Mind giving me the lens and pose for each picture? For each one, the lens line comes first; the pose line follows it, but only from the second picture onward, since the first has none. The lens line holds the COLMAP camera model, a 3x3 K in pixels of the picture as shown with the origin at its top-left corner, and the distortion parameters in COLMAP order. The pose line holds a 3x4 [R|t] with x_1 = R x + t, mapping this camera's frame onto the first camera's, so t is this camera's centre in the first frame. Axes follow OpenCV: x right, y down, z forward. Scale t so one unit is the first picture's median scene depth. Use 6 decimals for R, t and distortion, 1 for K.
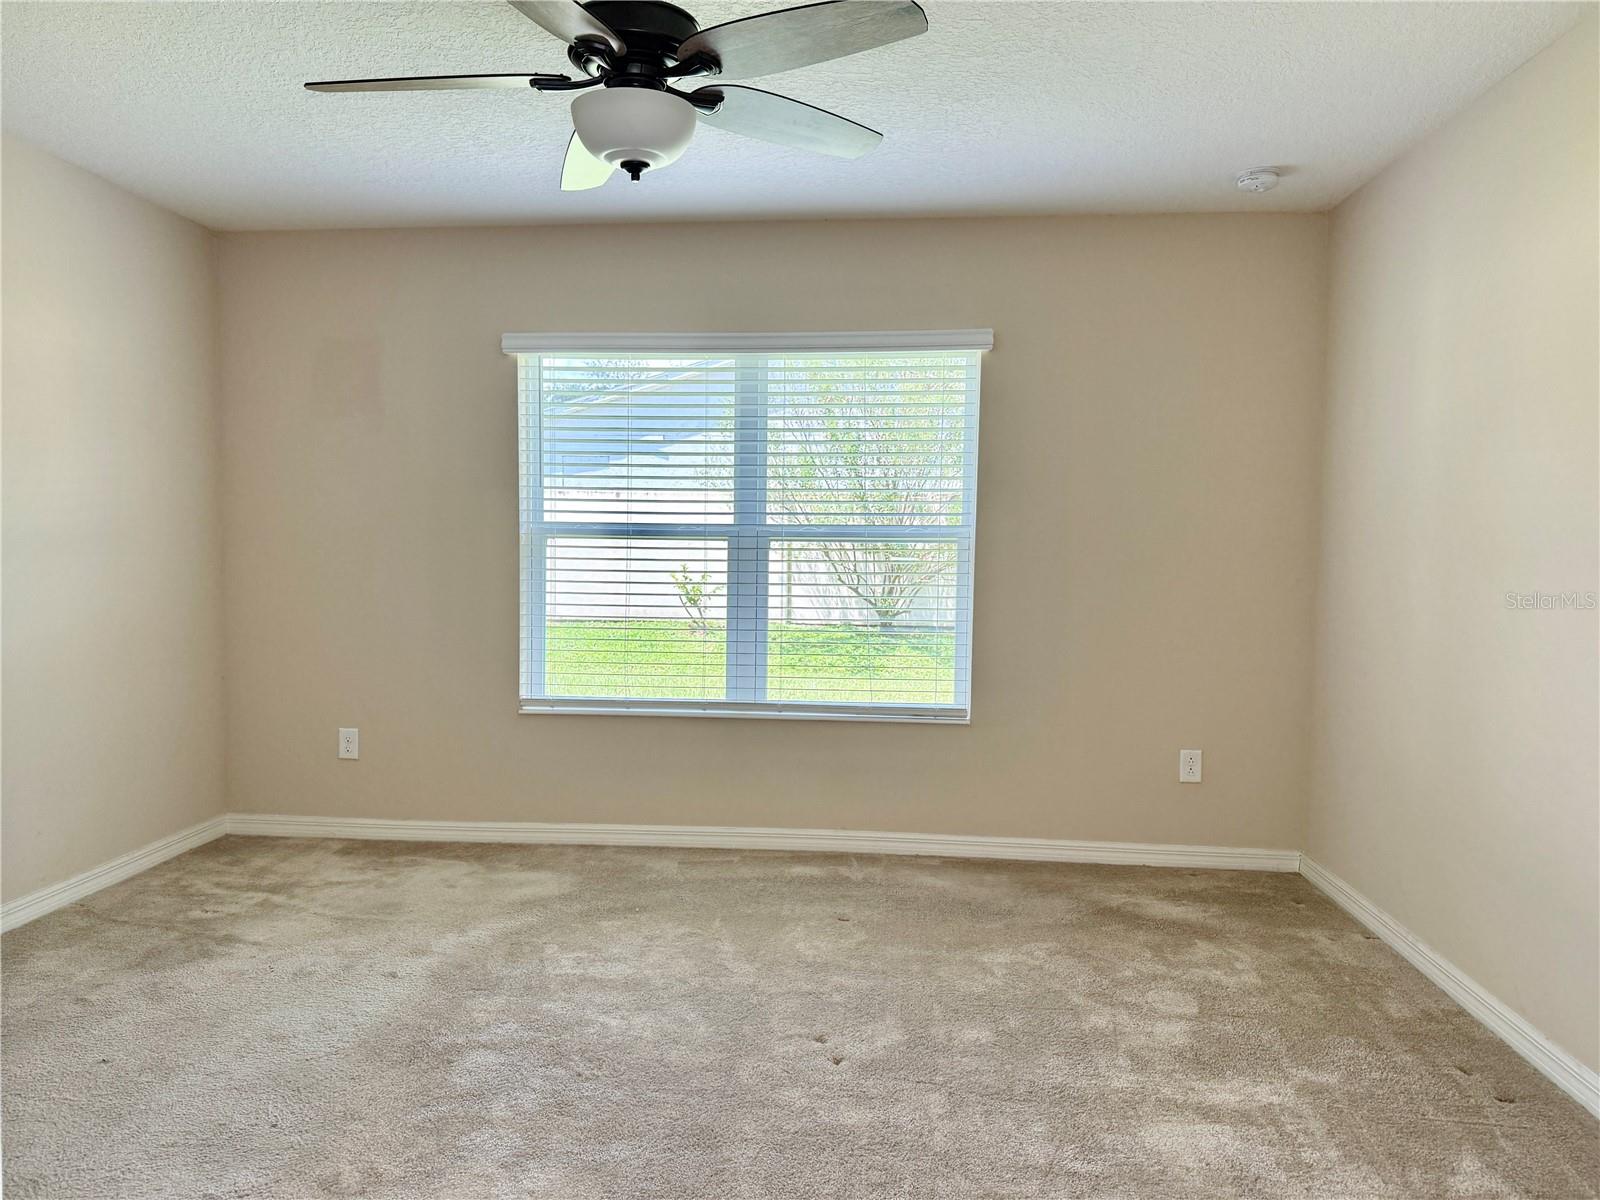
lens RADIAL K [[1122.7, 0, 806.0], [0, 1122.7, 603.4], [0, 0, 1]] dist [0.089724, -0.120022]
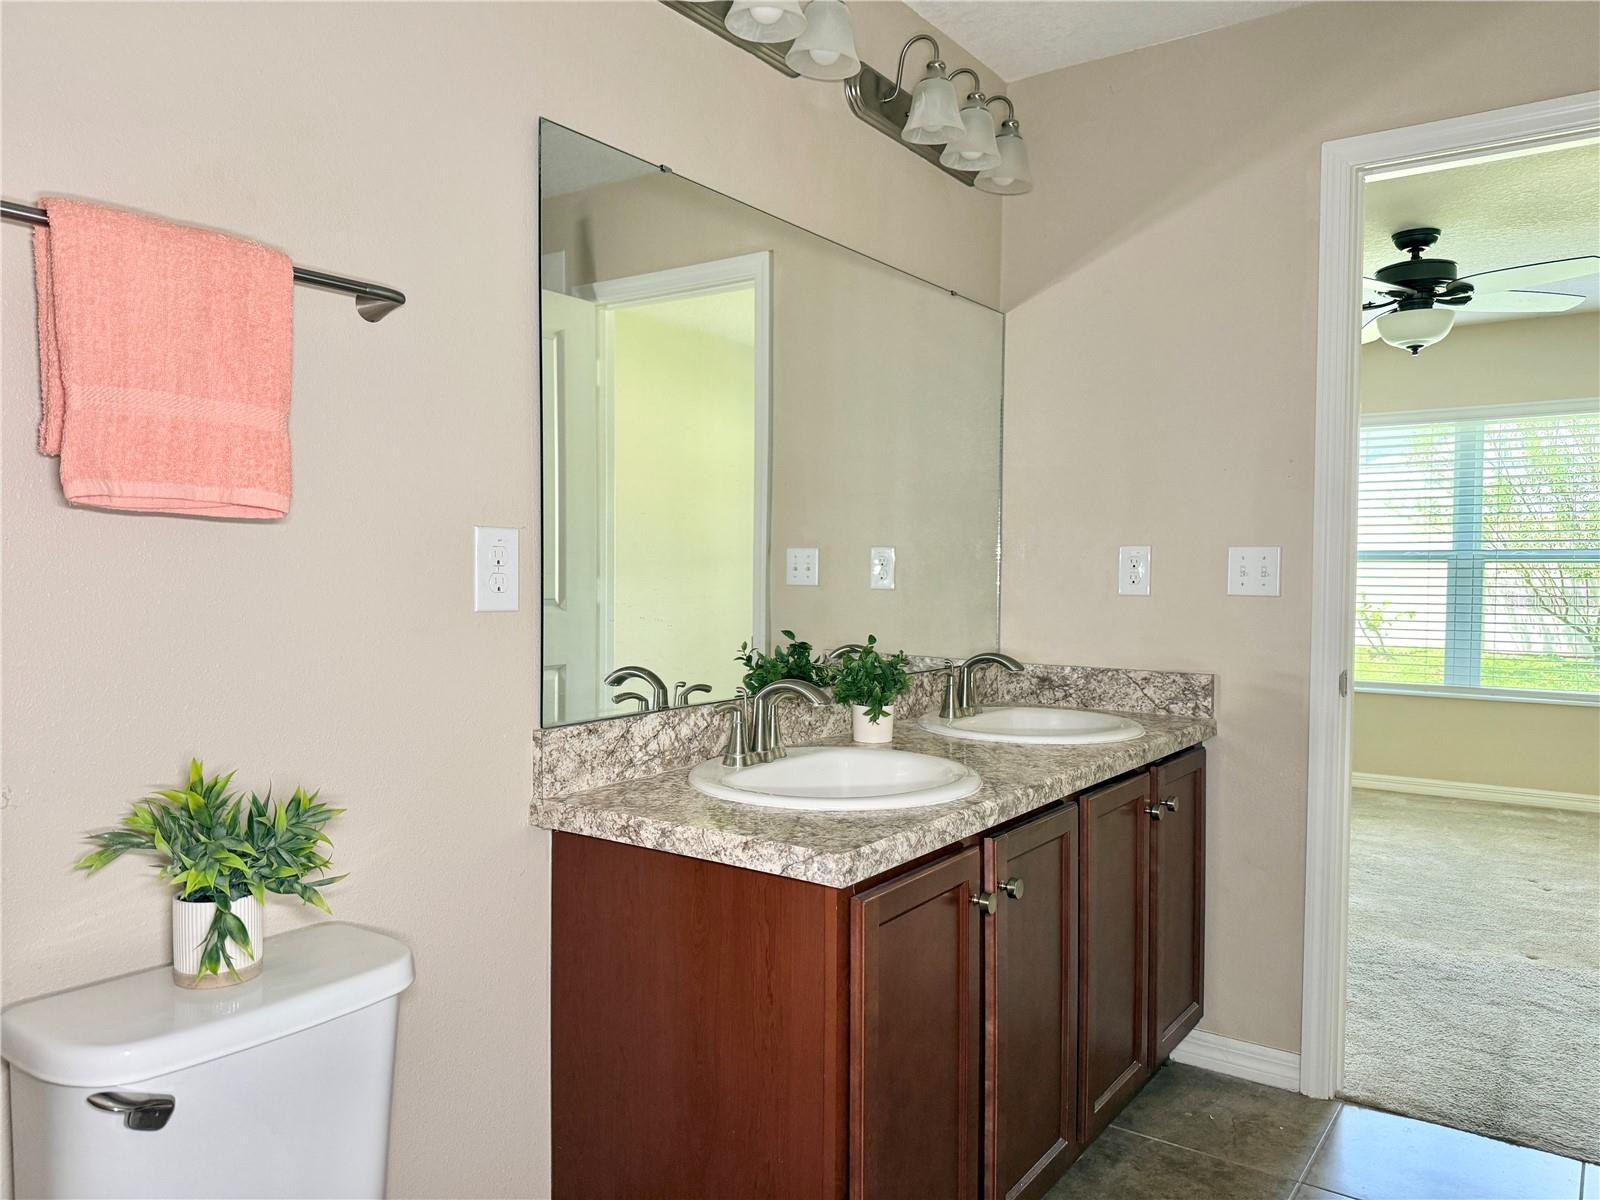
lens RADIAL K [[1122.7, 0, 806.0], [0, 1122.7, 603.4], [0, 0, 1]] dist [0.089724, -0.120022]
pose [[0.856689, 0.005236, -0.515806, -0.029328], [-0.020622, 0.999497, -0.024105, 0.050505], [0.515420, 0.031287, 0.856366, -0.676034]]
